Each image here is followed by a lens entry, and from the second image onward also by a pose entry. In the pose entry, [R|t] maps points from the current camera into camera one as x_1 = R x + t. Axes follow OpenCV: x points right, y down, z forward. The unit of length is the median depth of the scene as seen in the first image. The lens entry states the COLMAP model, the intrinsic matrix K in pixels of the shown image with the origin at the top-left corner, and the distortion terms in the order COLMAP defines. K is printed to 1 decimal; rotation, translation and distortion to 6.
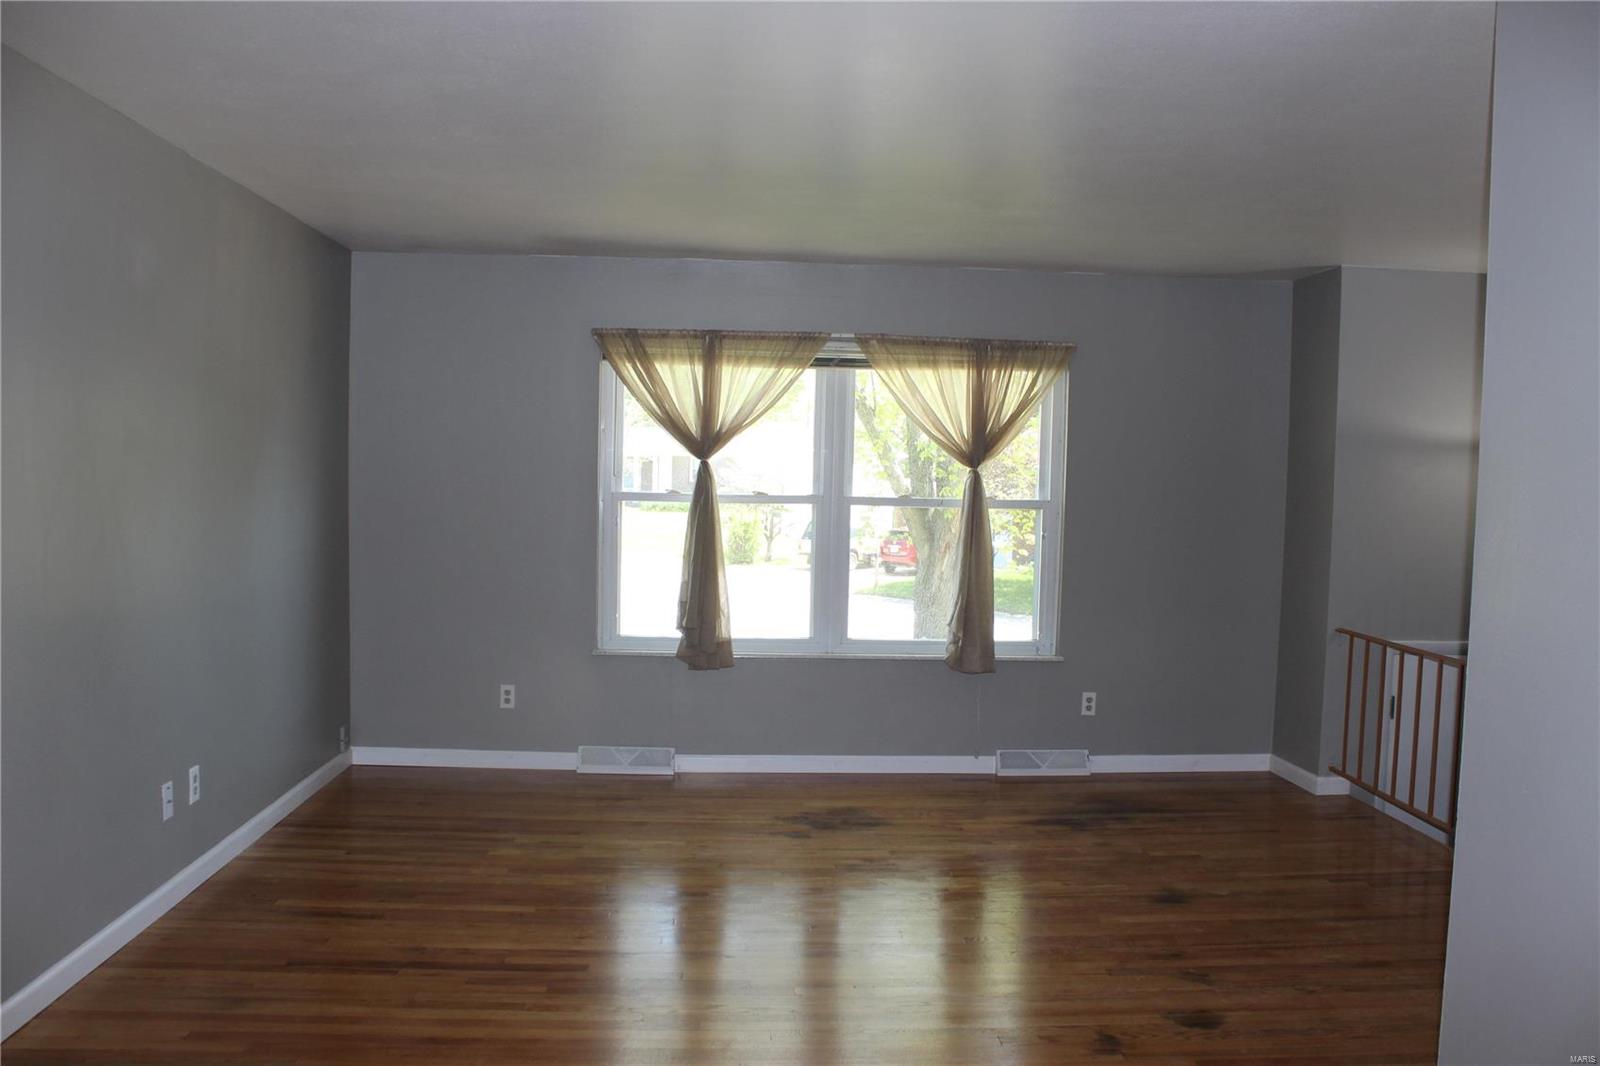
lens RADIAL K [[1334.7, 0, 806.0], [0, 1334.7, 557.8], [0, 0, 1]] dist [-0.162918, 0.151030]
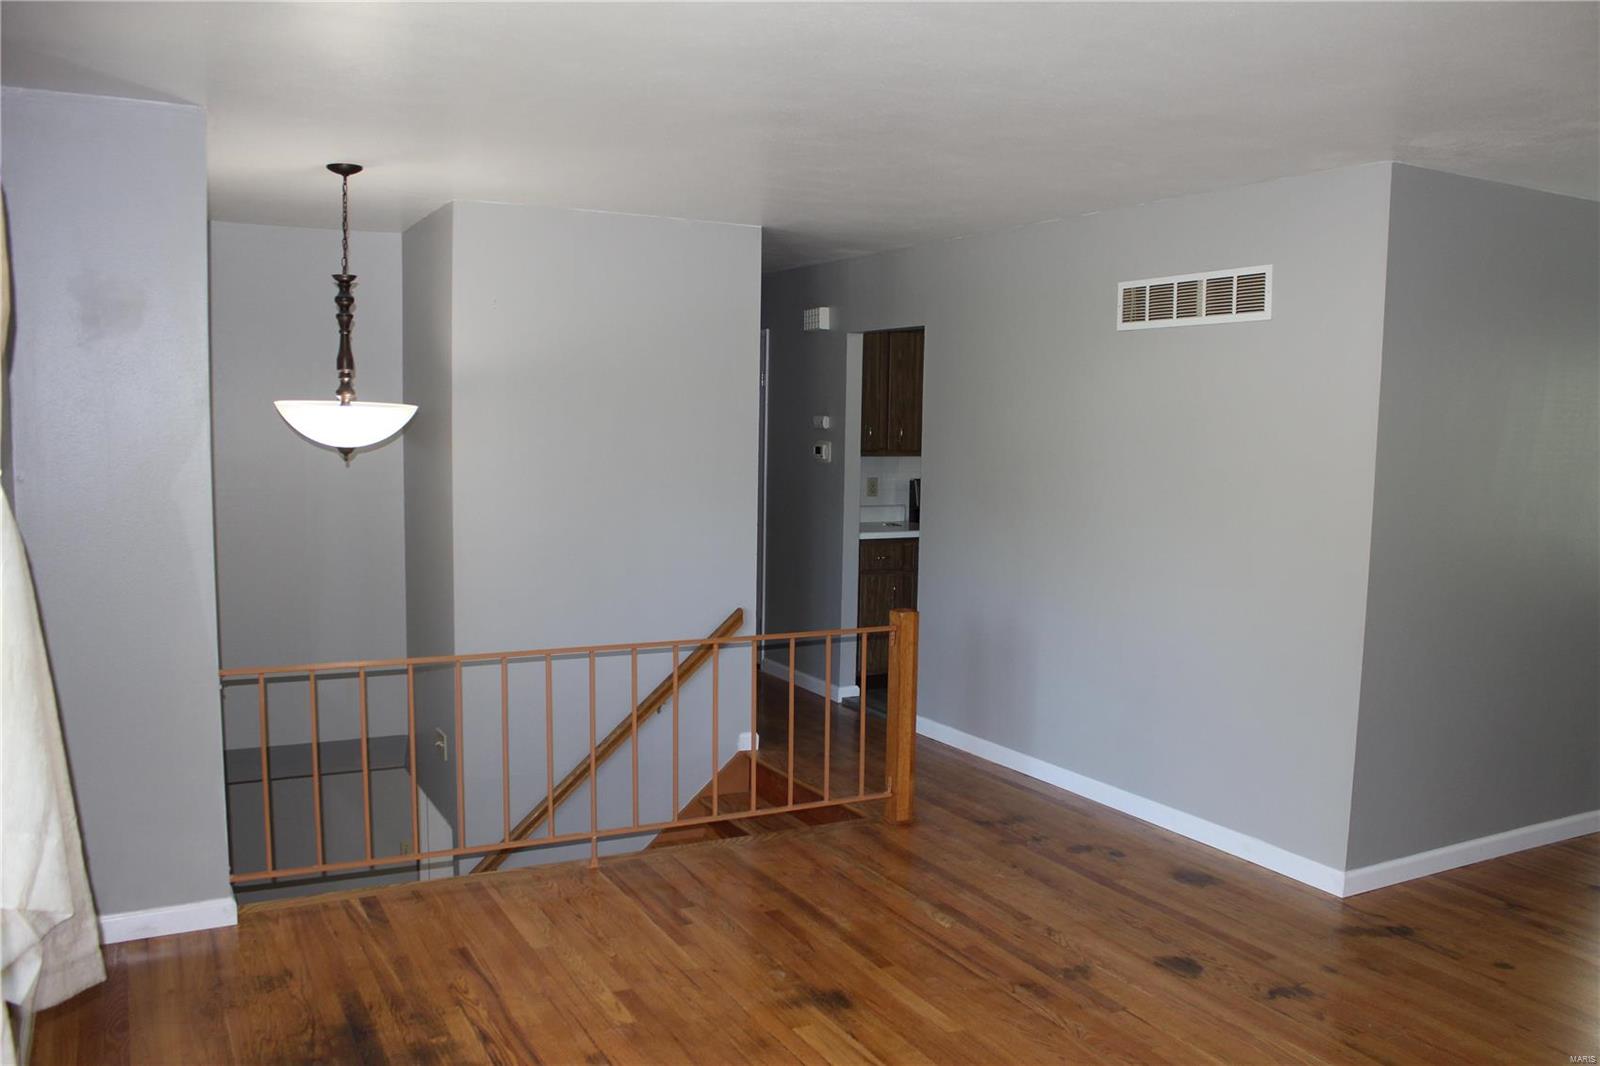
lens RADIAL K [[1334.7, 0, 806.0], [0, 1334.7, 557.8], [0, 0, 1]] dist [-0.162918, 0.151030]
pose [[-0.406590, -0.128018, 0.904597, -0.287551], [0.039647, 0.986729, 0.157462, -0.091492], [-0.912750, 0.099887, -0.396118, 0.952864]]
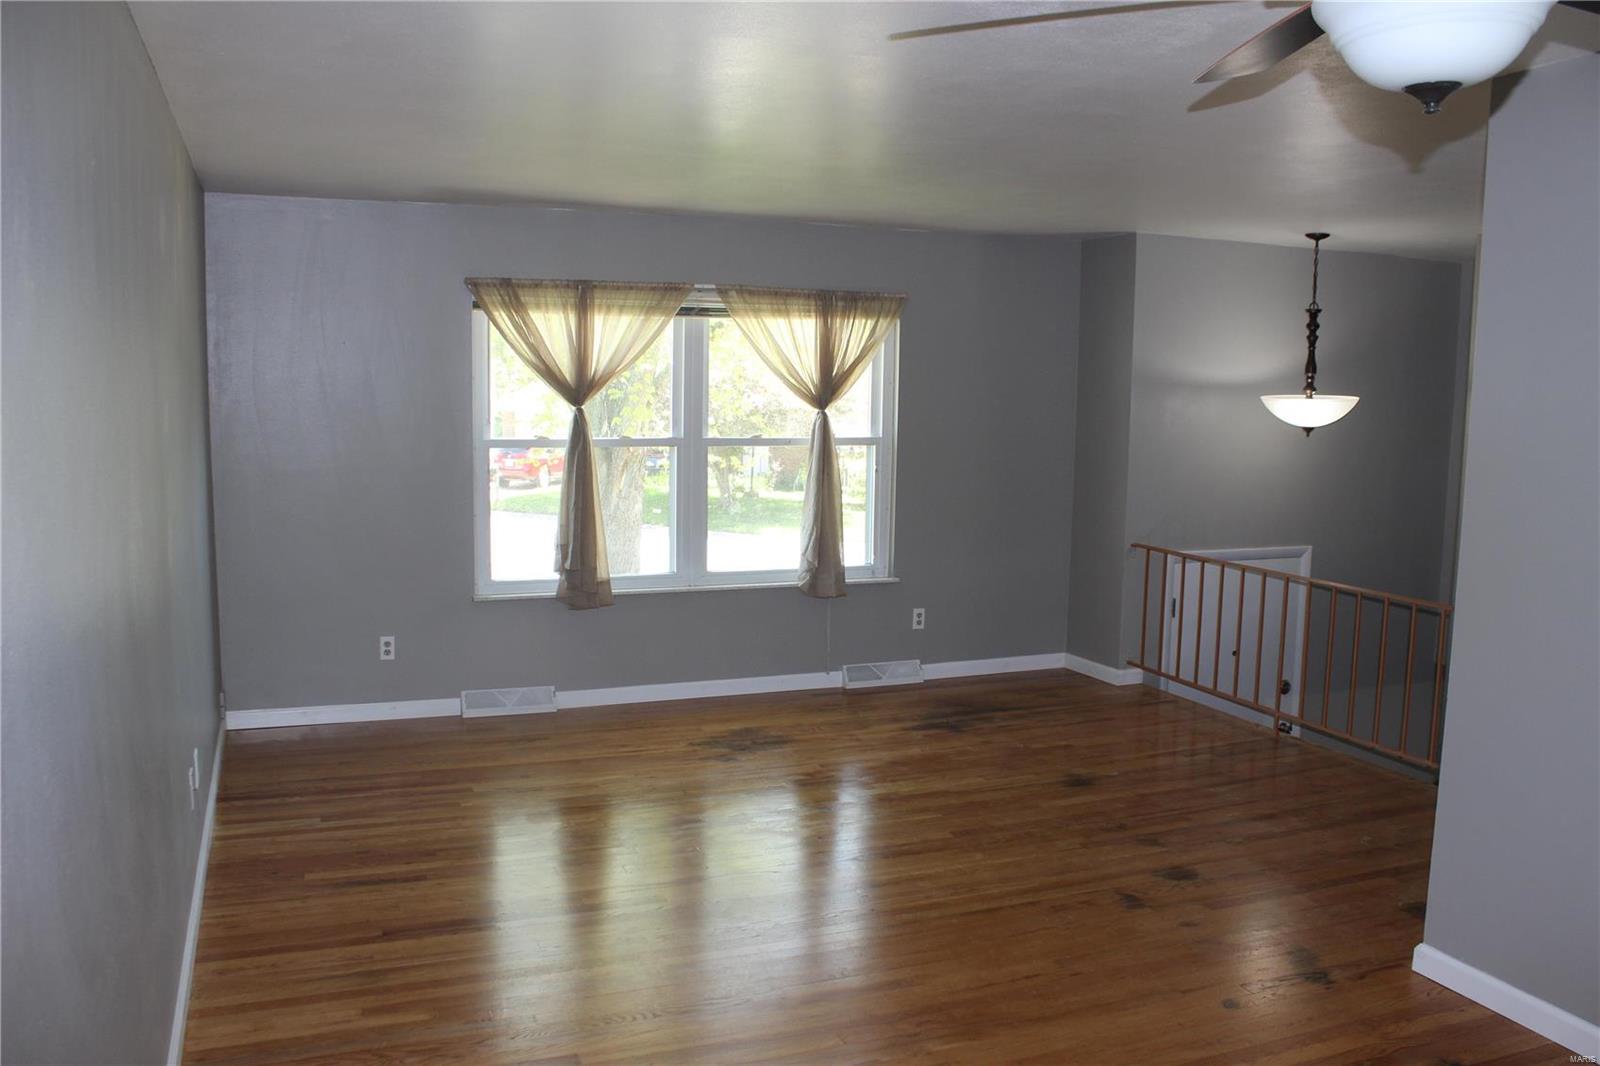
lens RADIAL K [[1334.7, 0, 806.0], [0, 1334.7, 557.8], [0, 0, 1]] dist [-0.162918, 0.151030]
pose [[0.947819, -0.049029, 0.315015, -0.238067], [0.026479, 0.996796, 0.075472, -0.029592], [-0.317707, -0.063192, 0.946081, -0.033183]]
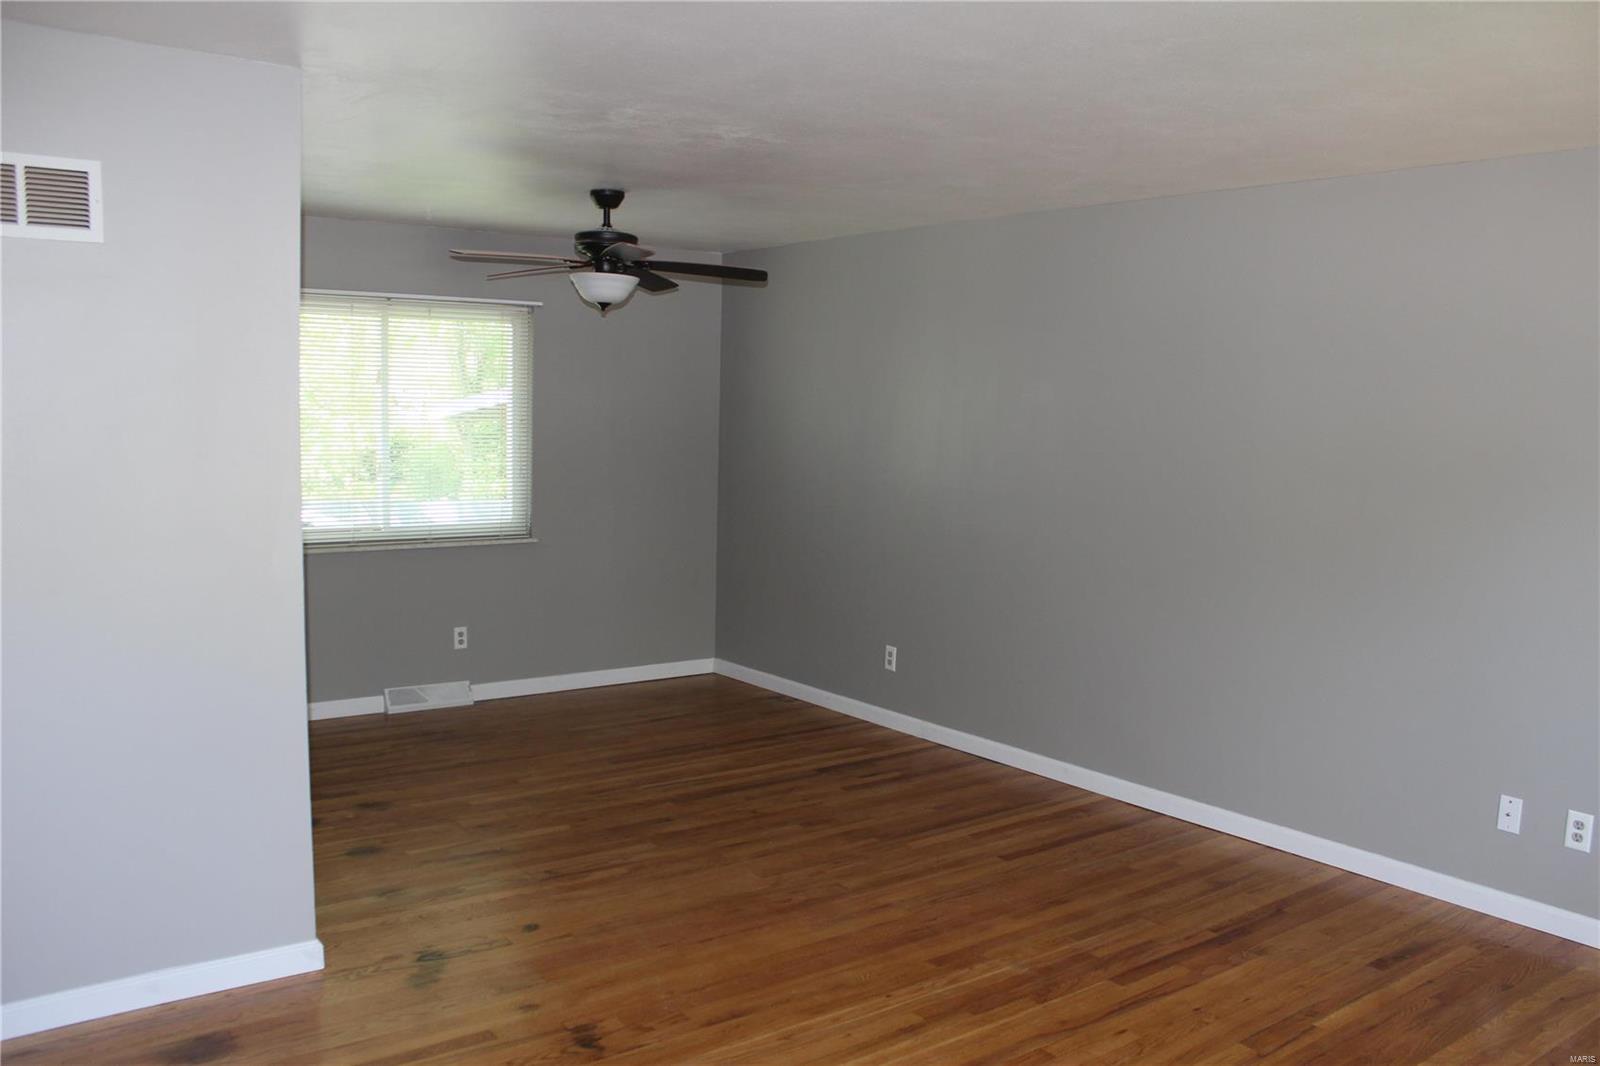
lens RADIAL K [[1353.4, 0, 798.9], [0, 1353.4, 566.9], [0, 0, 1]] dist [-0.170880, 0.158835]
pose [[-0.828297, 0.023681, -0.559788, 0.350495], [-0.086508, 0.981721, 0.169532, -0.083129], [0.553570, 0.188848, -0.811108, 0.989654]]
